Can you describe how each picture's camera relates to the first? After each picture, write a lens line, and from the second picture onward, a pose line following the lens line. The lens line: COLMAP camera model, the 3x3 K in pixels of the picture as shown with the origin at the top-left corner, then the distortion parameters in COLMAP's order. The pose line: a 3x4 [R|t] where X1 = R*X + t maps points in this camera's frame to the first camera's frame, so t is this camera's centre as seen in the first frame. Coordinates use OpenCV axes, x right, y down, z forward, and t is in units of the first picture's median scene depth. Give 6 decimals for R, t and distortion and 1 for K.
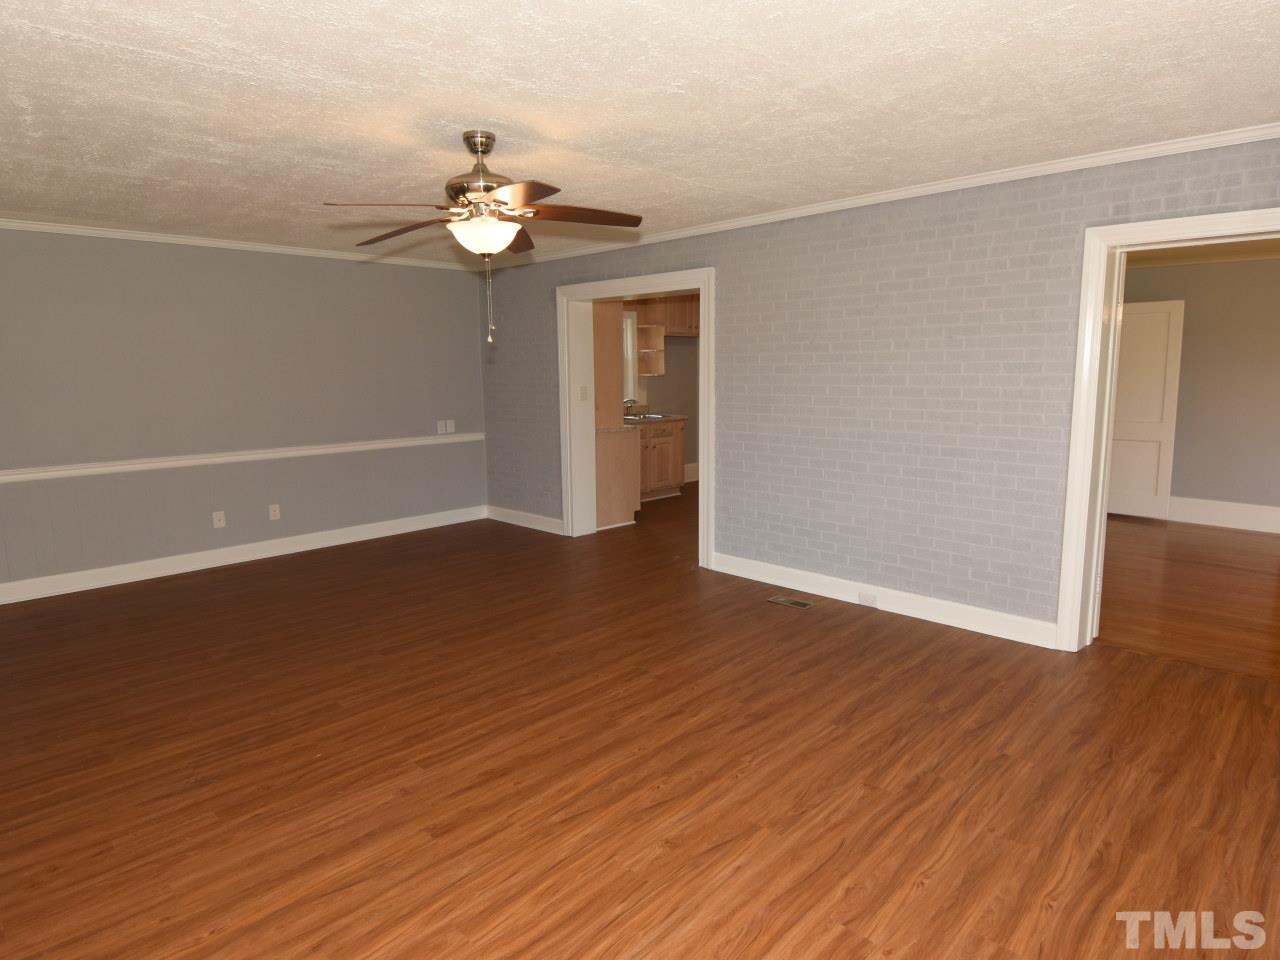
lens RADIAL K [[737.1, 0, 641.3], [0, 737.1, 460.3], [0, 0, 1]] dist [-0.031064, -0.000273]
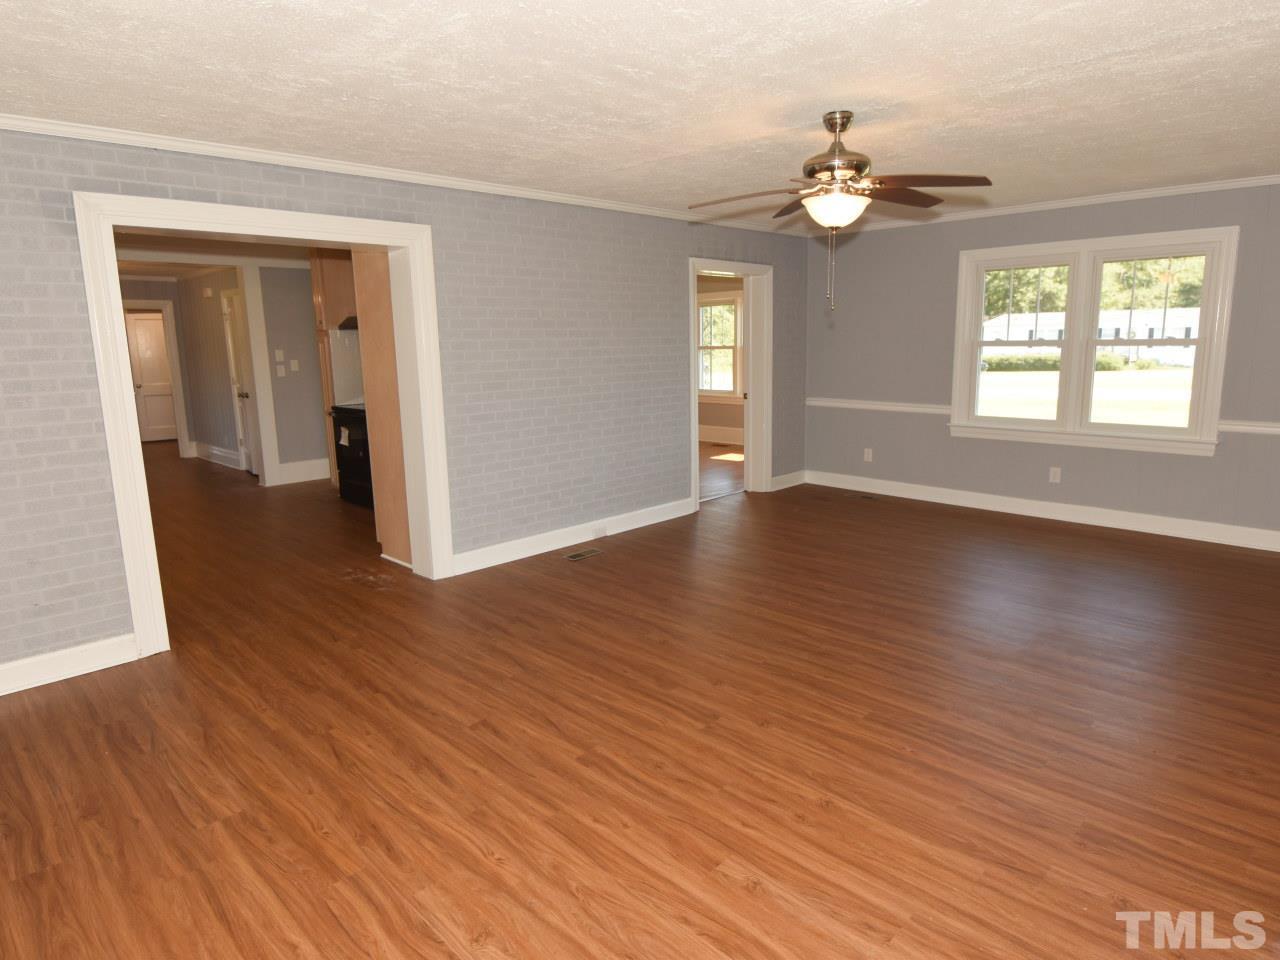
lens RADIAL K [[769.0, 0, 642.8], [0, 769.0, 480.2], [0, 0, 1]] dist [0.001521, 0.000281]
pose [[0.025140, -0.180349, 0.983281, -1.301896], [0.145364, 0.973798, 0.174893, -0.149858], [-0.989059, 0.138537, 0.050697, 1.191208]]
